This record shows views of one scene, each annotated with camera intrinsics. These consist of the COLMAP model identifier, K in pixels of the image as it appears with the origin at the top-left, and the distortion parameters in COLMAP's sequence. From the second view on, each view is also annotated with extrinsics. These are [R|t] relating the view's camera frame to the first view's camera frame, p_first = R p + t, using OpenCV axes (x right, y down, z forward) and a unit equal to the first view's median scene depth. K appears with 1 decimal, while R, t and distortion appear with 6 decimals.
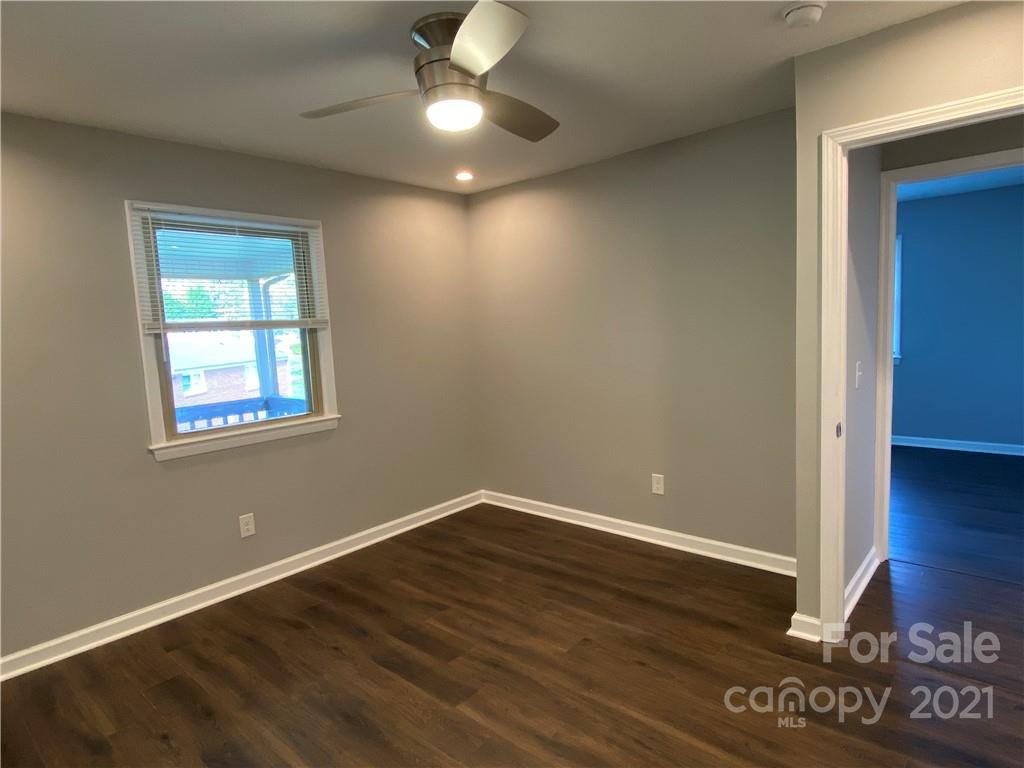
lens RADIAL K [[576.4, 0, 512.0], [0, 576.4, 384.0], [0, 0, 1]] dist [0.056981, -0.050538]
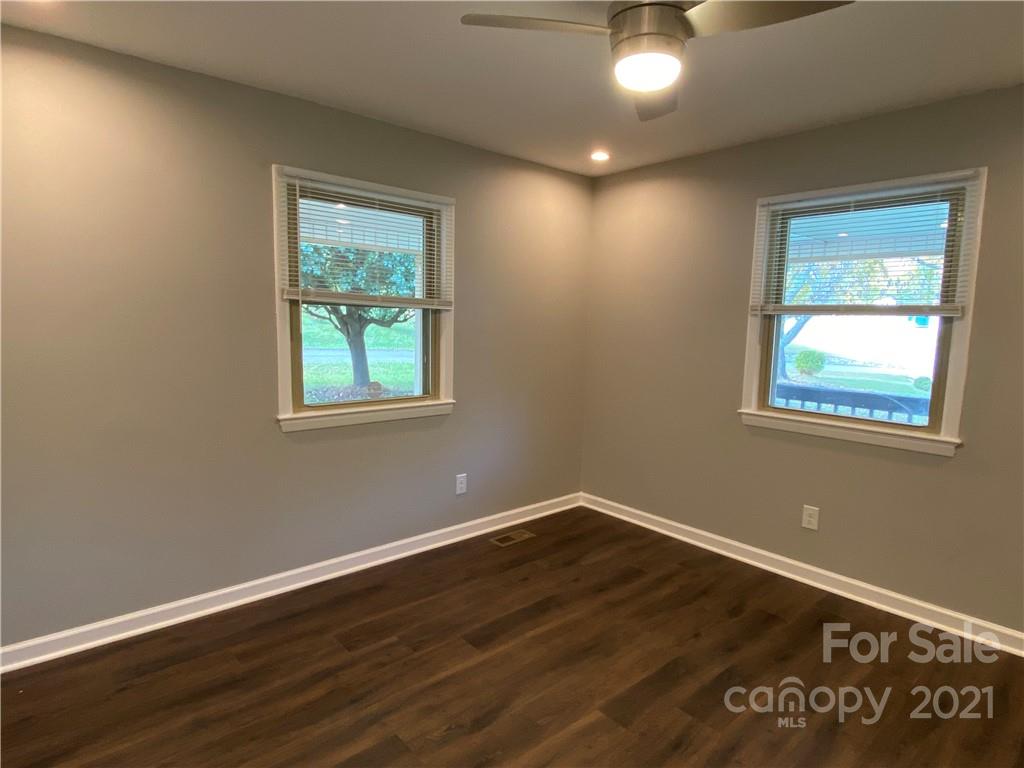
lens RADIAL K [[576.4, 0, 512.0], [0, 576.4, 384.0], [0, 0, 1]] dist [0.056981, -0.050538]
pose [[-0.106243, 0.162850, -0.980914, 0.623228], [-0.119468, 0.977261, 0.175183, -0.102293], [0.987137, 0.135800, -0.084372, 0.690454]]
